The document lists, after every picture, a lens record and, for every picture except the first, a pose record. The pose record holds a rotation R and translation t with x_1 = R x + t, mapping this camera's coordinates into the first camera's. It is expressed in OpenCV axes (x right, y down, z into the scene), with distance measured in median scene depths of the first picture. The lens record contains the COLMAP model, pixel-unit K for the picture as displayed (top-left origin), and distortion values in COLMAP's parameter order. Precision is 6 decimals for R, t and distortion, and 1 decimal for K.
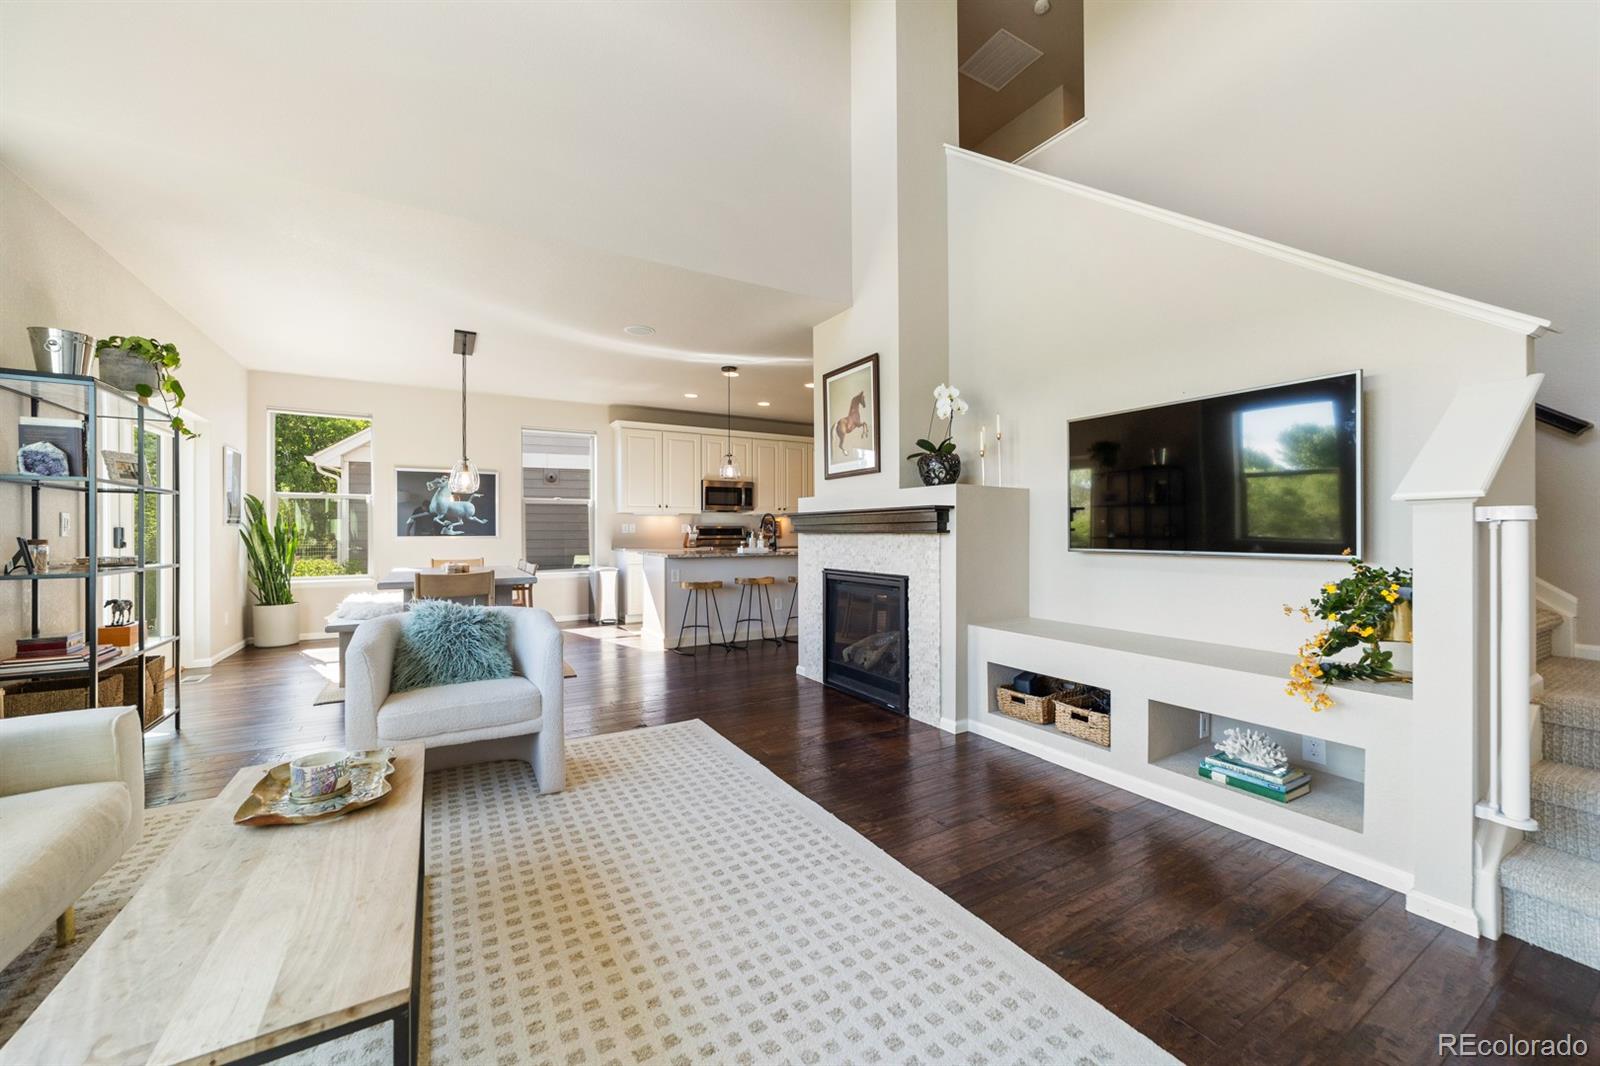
lens RADIAL K [[614.2, 0, 808.6], [0, 614.2, 526.8], [0, 0, 1]] dist [-0.015129, 0.007331]
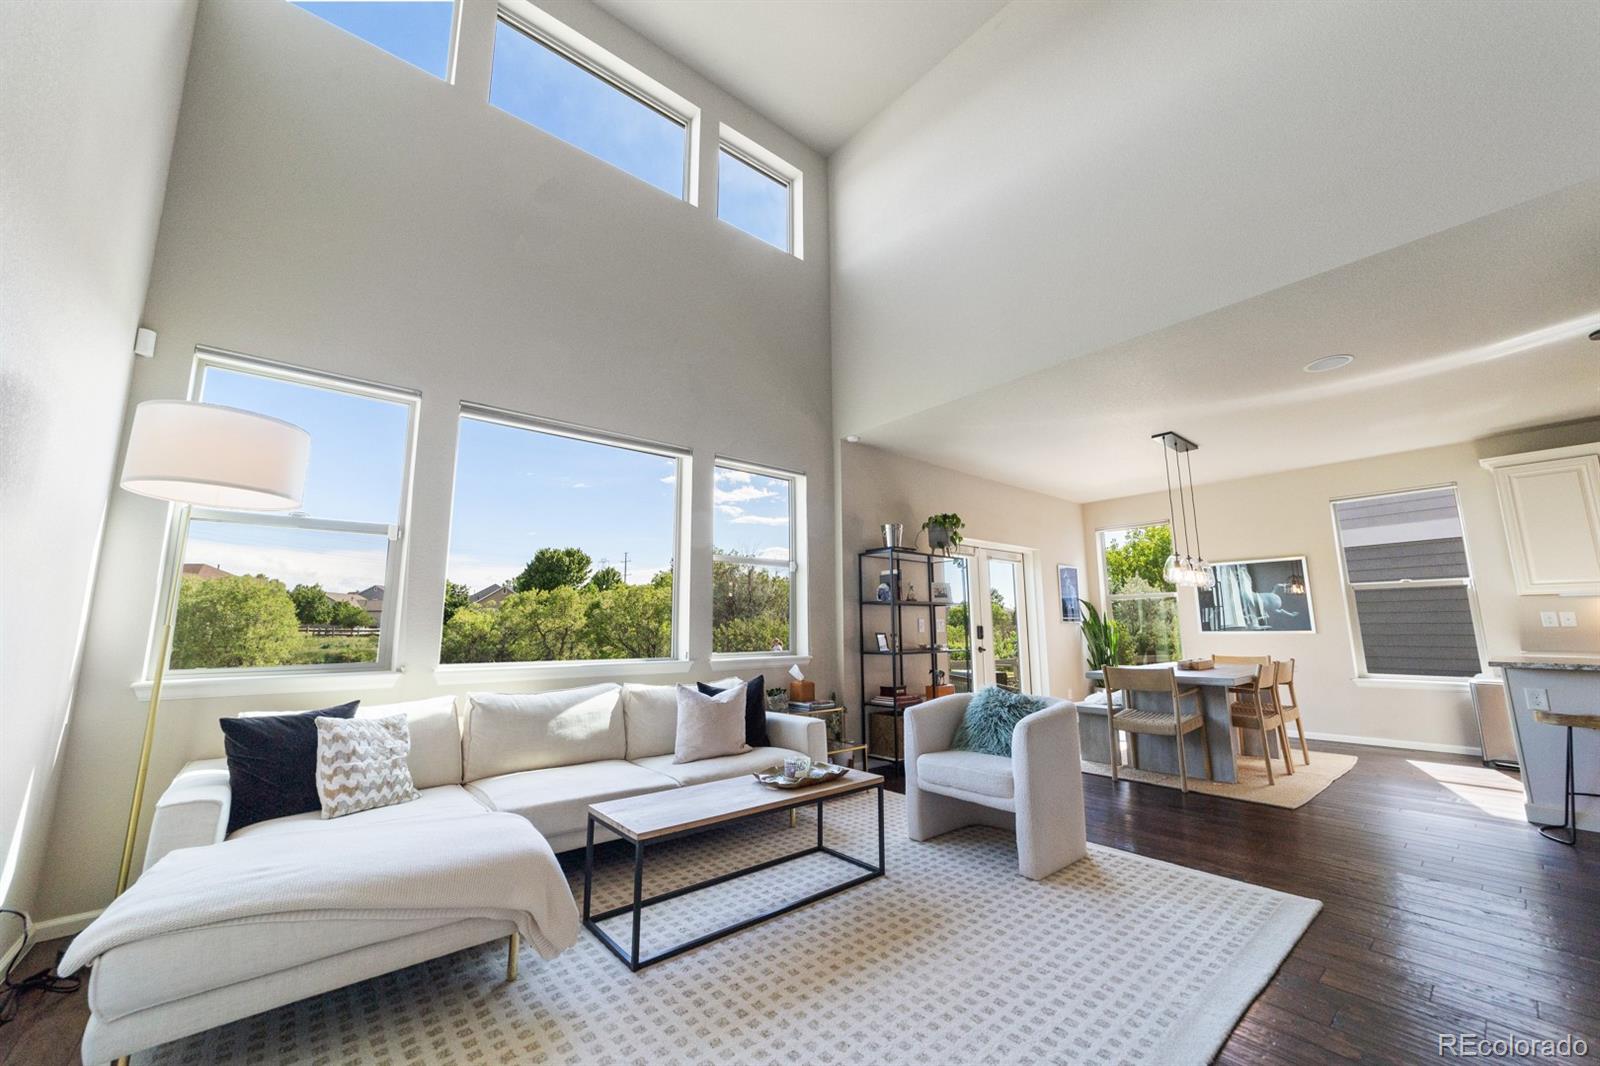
lens RADIAL K [[614.2, 0, 798.5], [0, 614.2, 531.0], [0, 0, 1]] dist [-0.015129, 0.007331]
pose [[0.155602, -0.155866, -0.975445, 0.719374], [0.015444, 0.987736, -0.155367, -0.003899], [0.987699, 0.009111, 0.156101, 0.473416]]
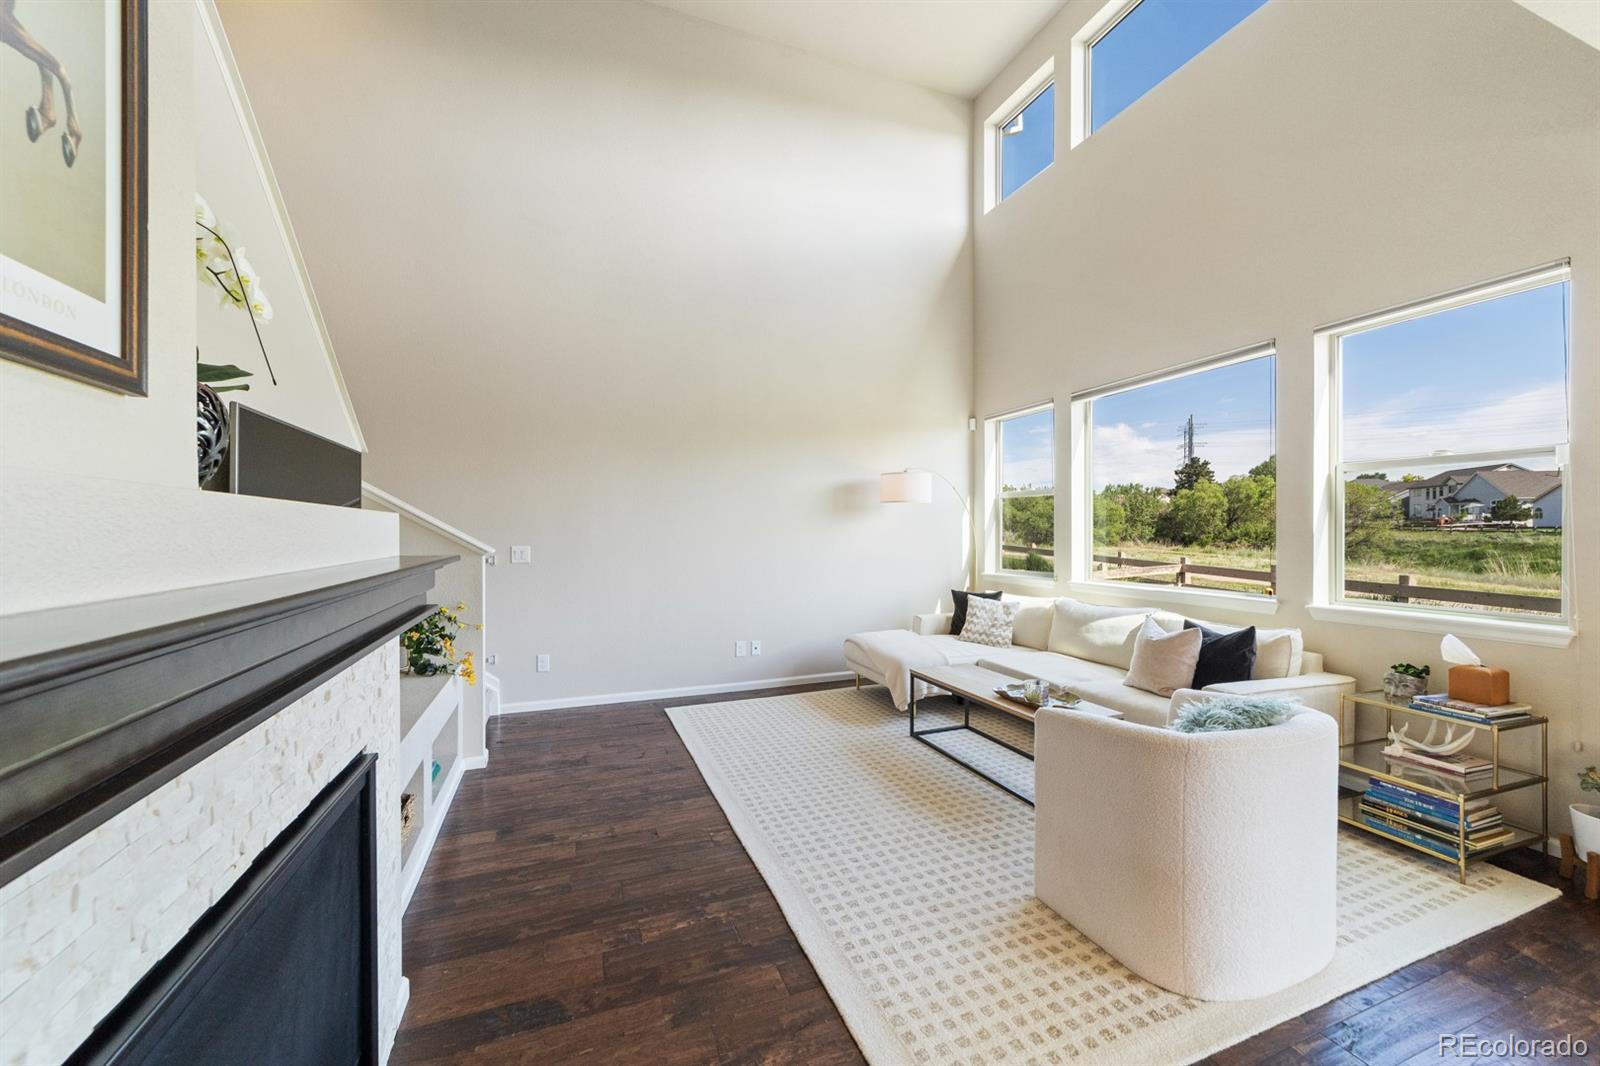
lens RADIAL K [[614.2, 0, 796.4], [0, 614.2, 532.0], [0, 0, 1]] dist [-0.015129, 0.007331]
pose [[-0.982588, 0.002865, 0.185776, -0.259957], [0.000996, 0.999948, -0.010155, -0.068400], [-0.185795, -0.009793, -0.982540, 2.099073]]
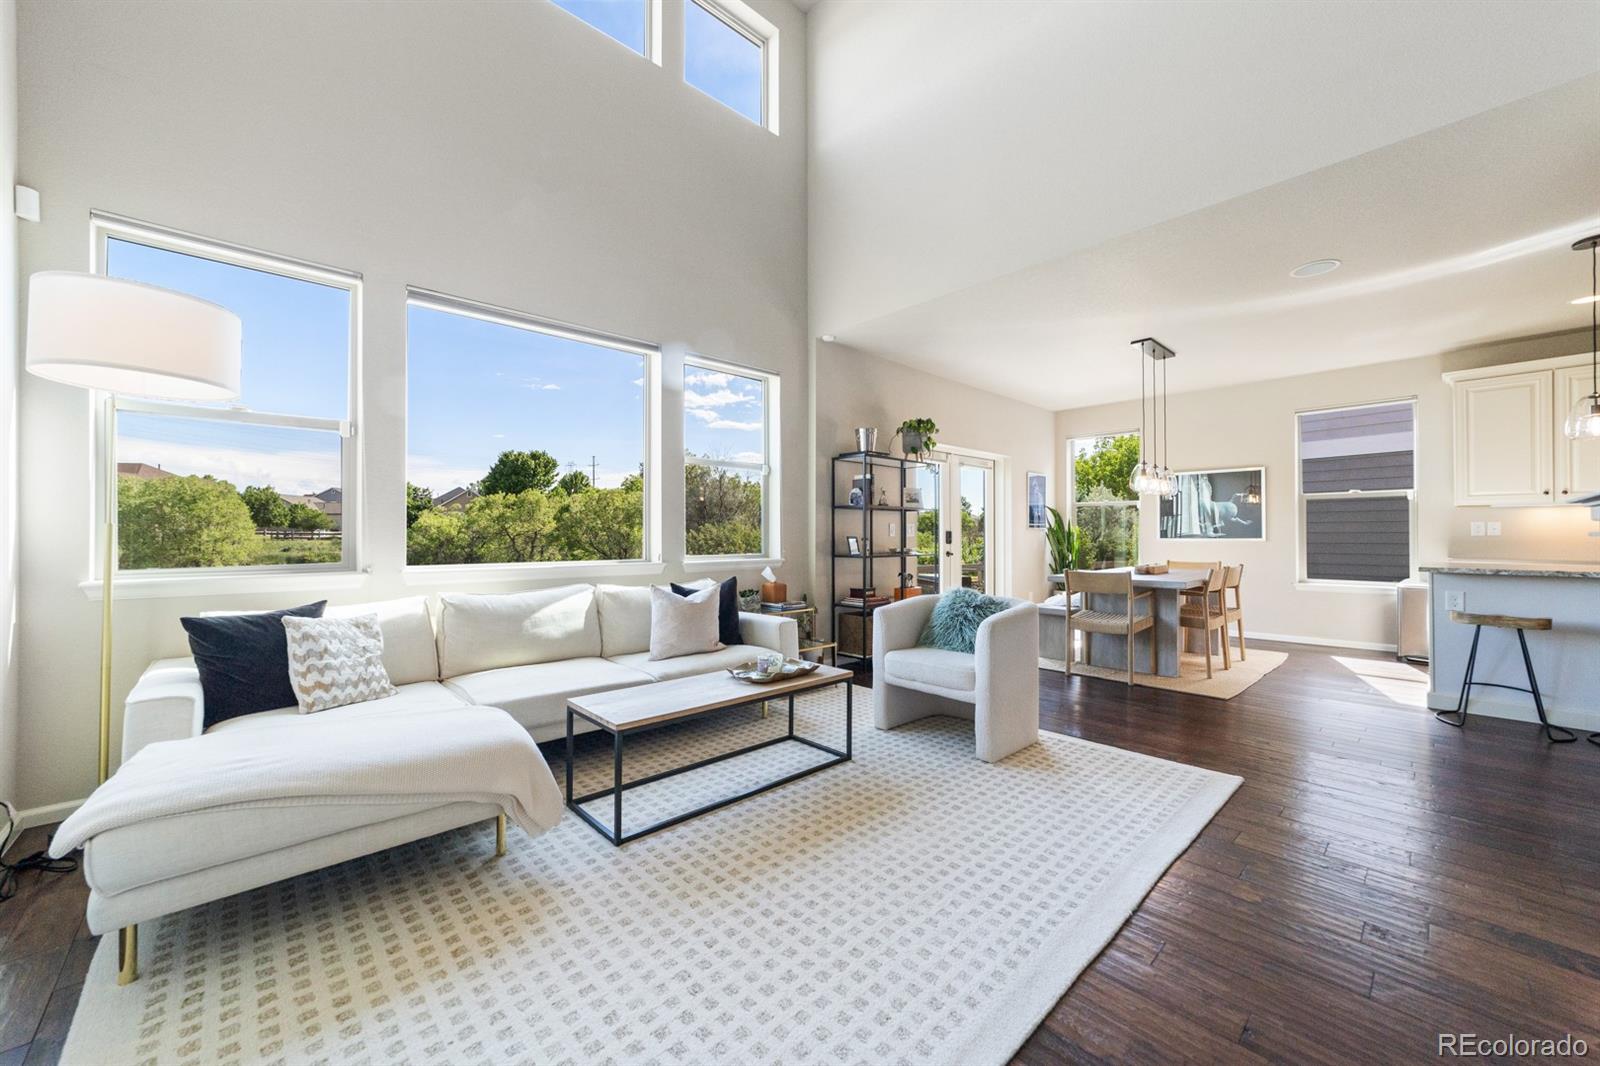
lens RADIAL K [[614.2, 0, 798.0], [0, 614.2, 532.7], [0, 0, 1]] dist [-0.015129, 0.007331]
pose [[0.201557, -0.002056, -0.979475, 0.706449], [0.009019, 0.999959, -0.000243, 0.002611], [0.979435, -0.008784, 0.201568, 0.469567]]
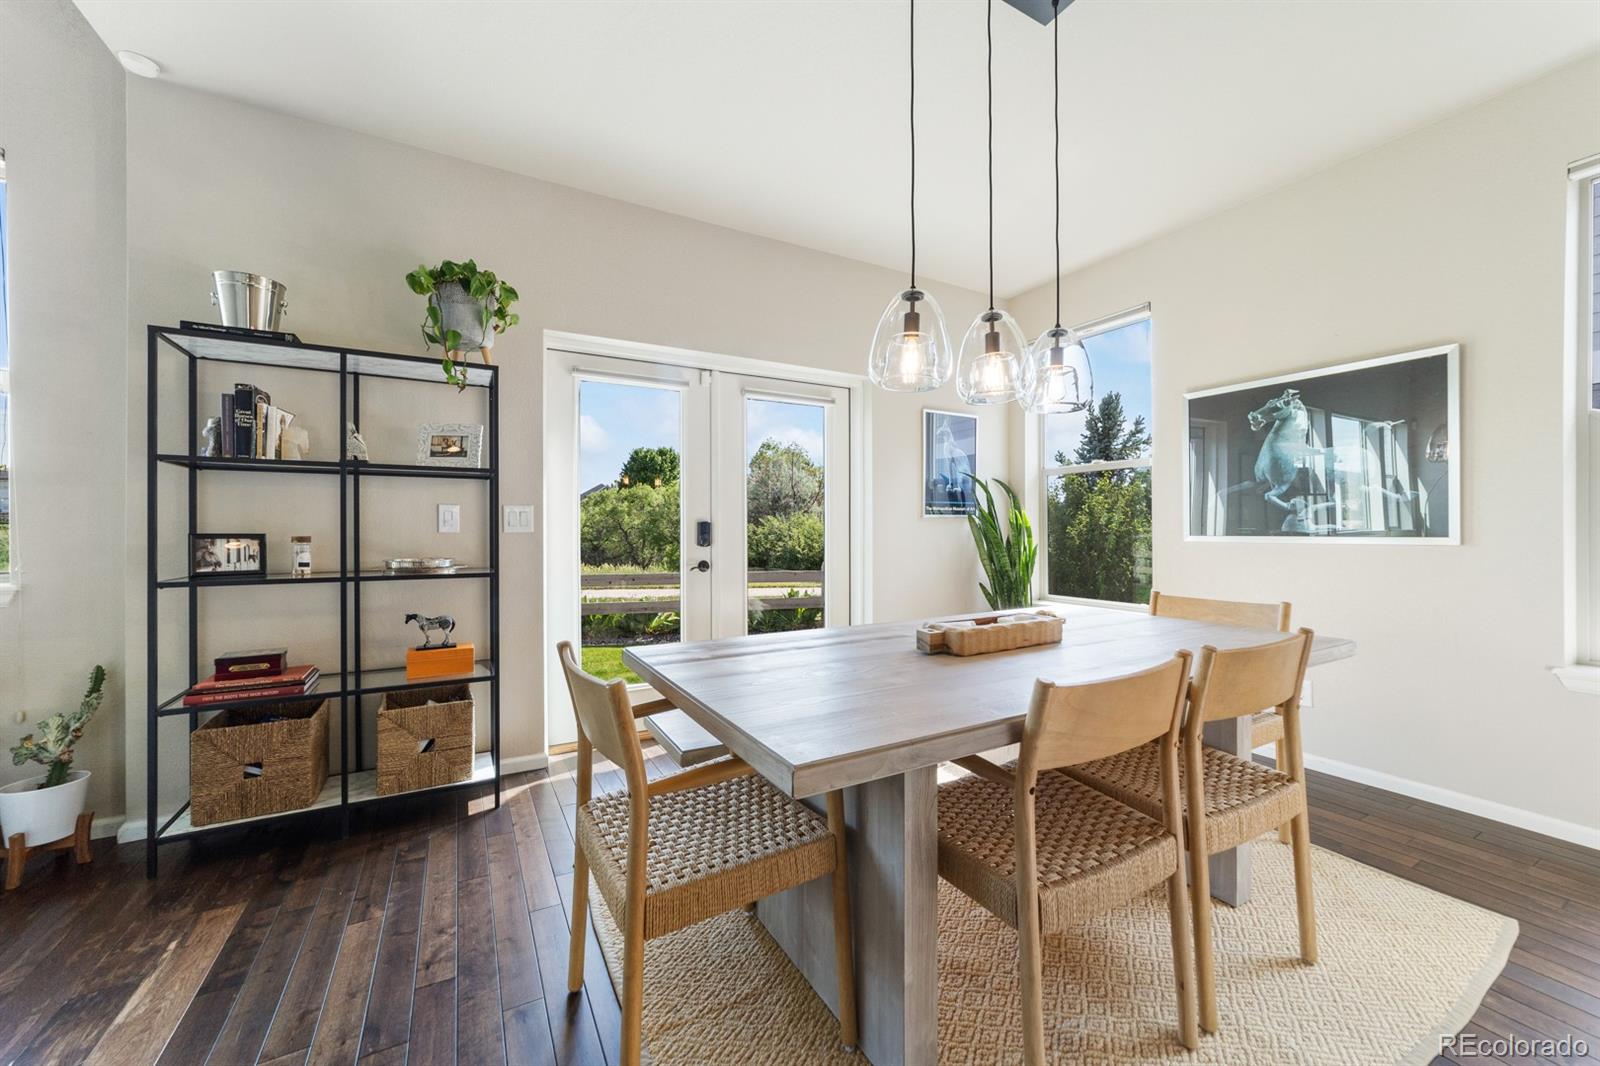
lens RADIAL K [[614.2, 0, 801.3], [0, 614.2, 526.7], [0, 0, 1]] dist [-0.015129, 0.007331]
pose [[-0.036208, -0.000964, -0.999344, -0.504906], [0.011591, 0.999932, -0.001384, 0.018637], [0.999277, -0.011633, -0.036194, 2.023034]]
